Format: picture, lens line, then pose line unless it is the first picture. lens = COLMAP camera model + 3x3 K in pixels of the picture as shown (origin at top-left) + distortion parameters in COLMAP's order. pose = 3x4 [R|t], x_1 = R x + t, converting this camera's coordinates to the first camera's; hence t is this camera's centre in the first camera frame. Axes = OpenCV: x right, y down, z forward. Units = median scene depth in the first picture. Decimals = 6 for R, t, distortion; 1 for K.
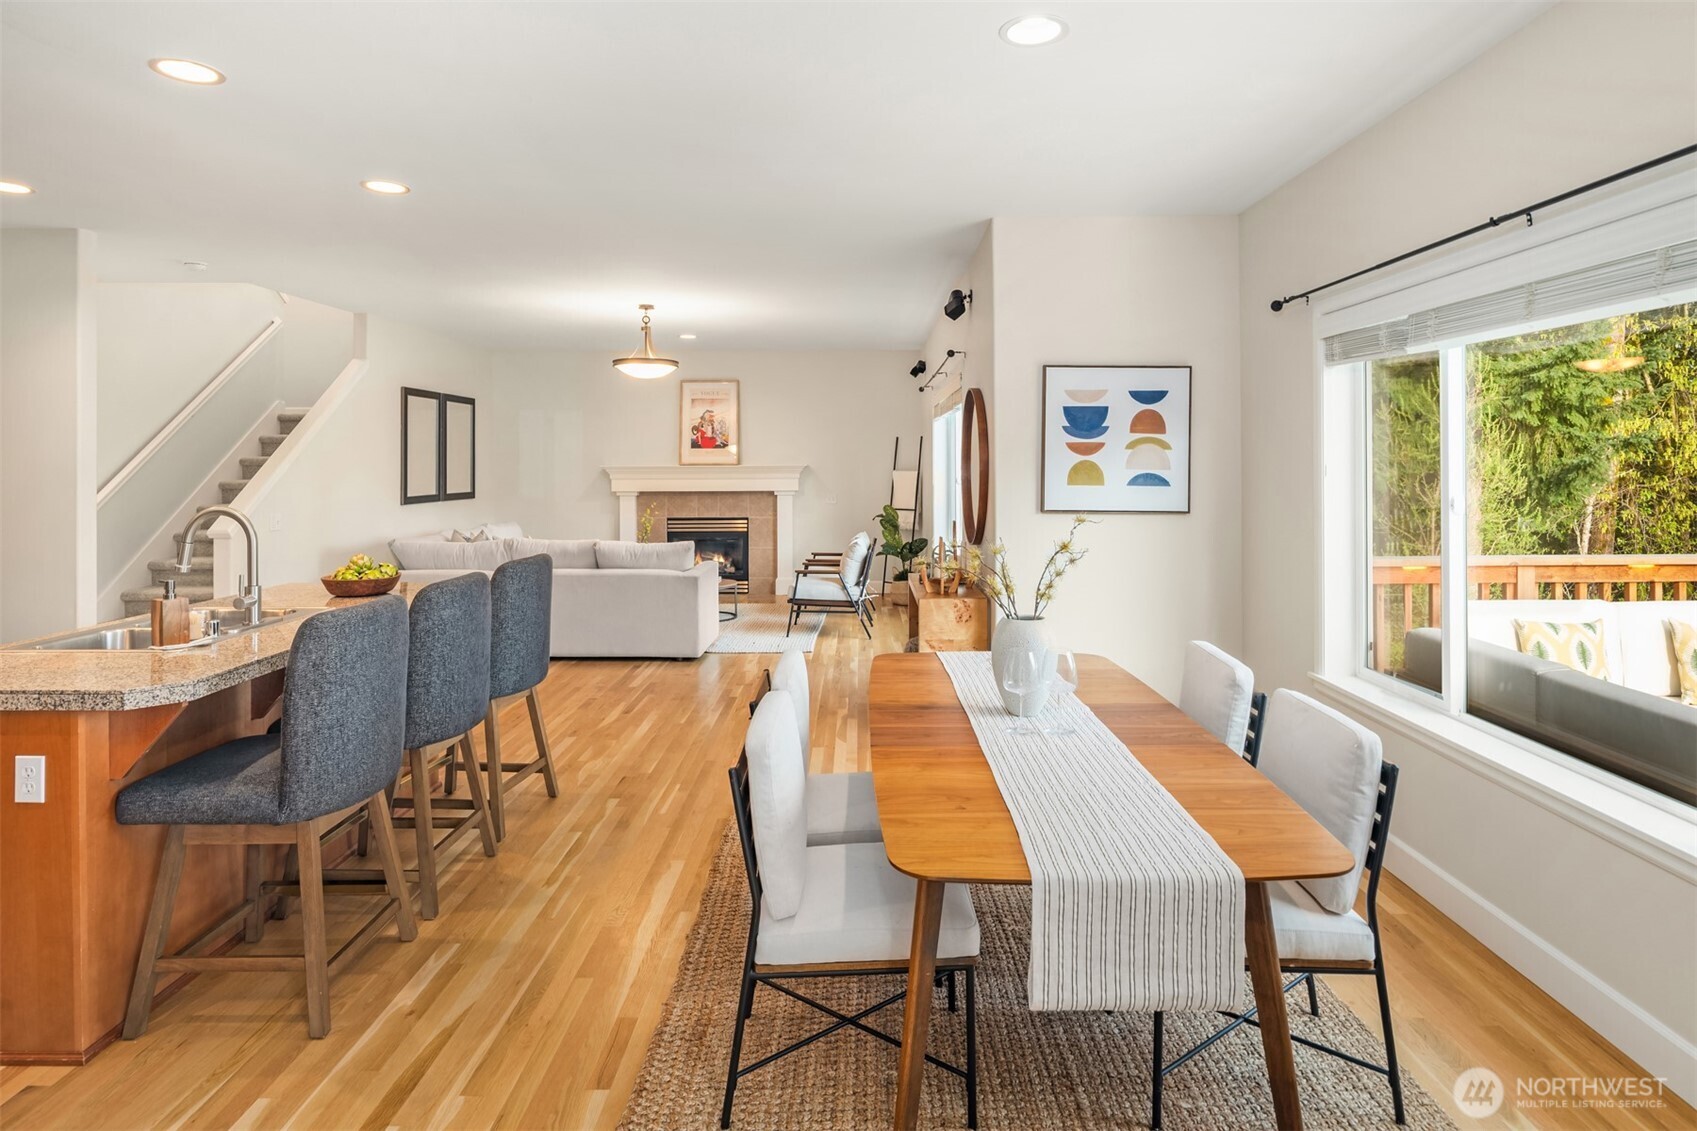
lens RADIAL K [[930.8, 0, 853.5], [0, 930.8, 467.4], [0, 0, 1]] dist [-0.001735, -0.003793]
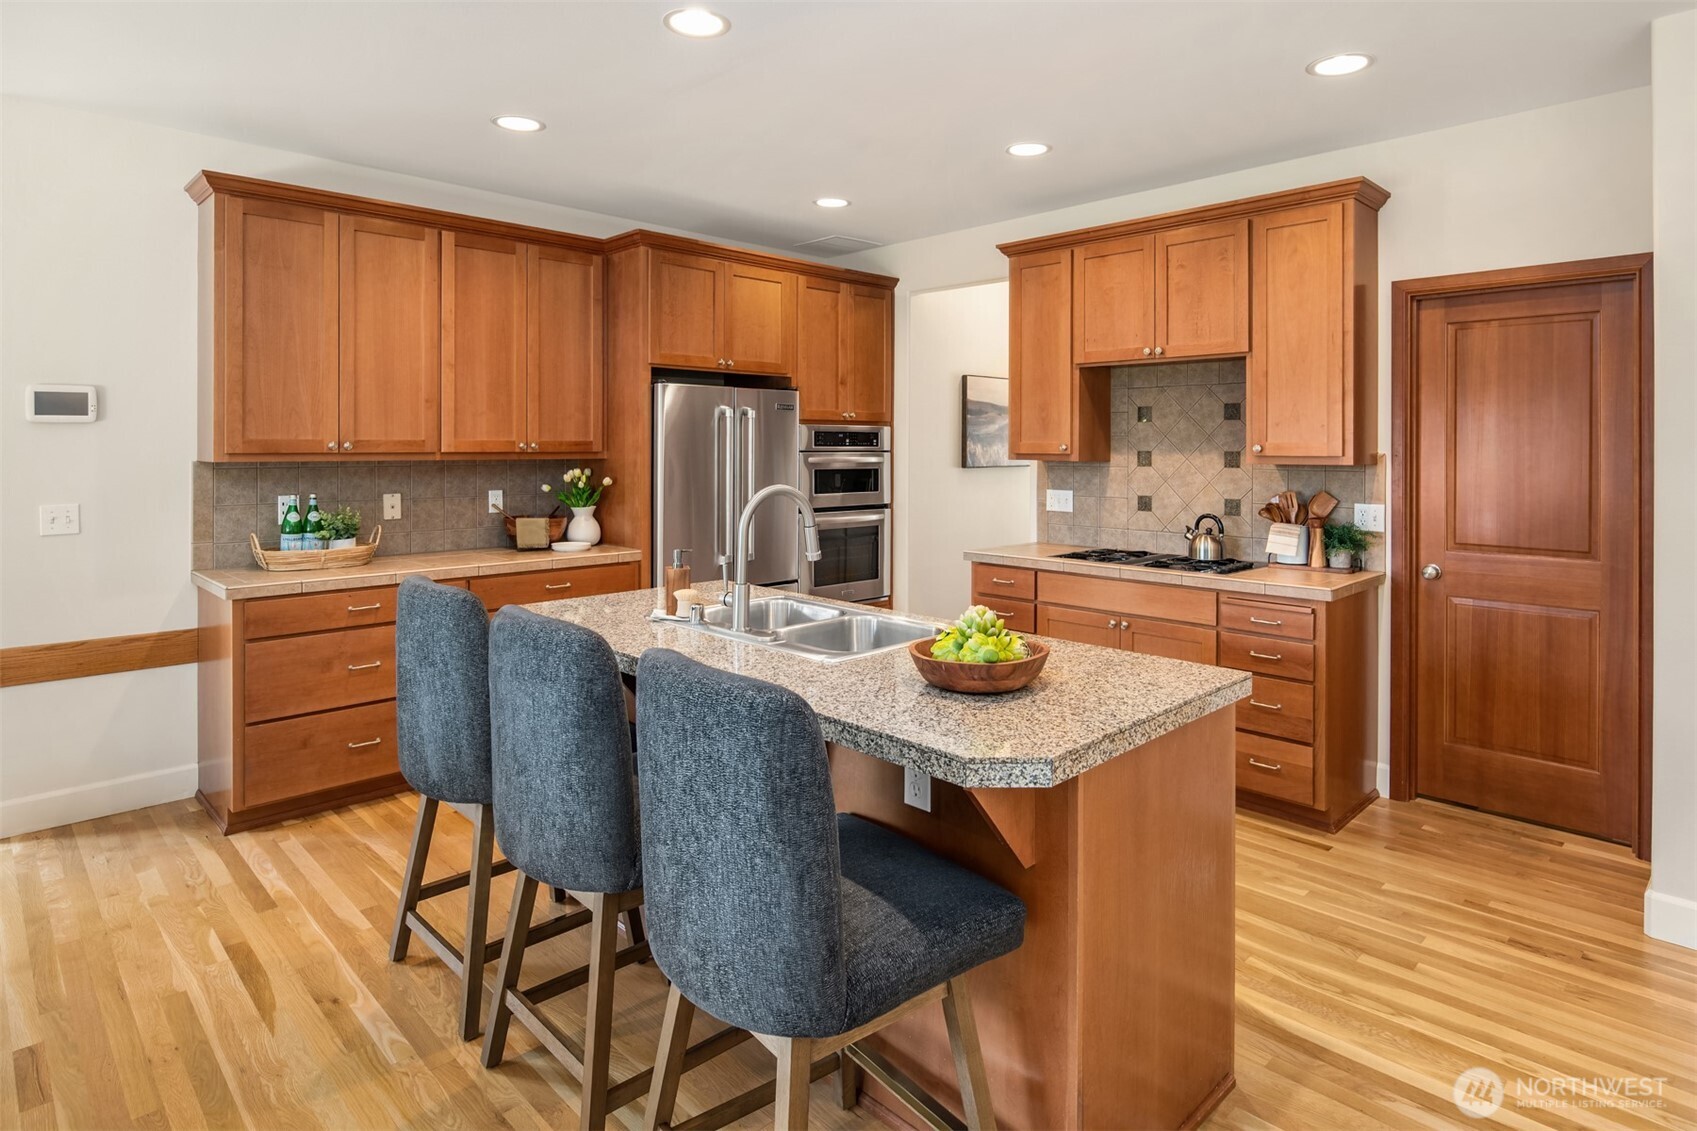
lens RADIAL K [[930.1, 0, 857.8], [0, 930.1, 441.9], [0, 0, 1]] dist [-0.002534, -0.001460]
pose [[-0.710706, -0.002155, -0.703486, -0.082497], [-0.005638, 0.999981, 0.002633, 0.001163], [0.703466, 0.005837, -0.710705, 0.924834]]
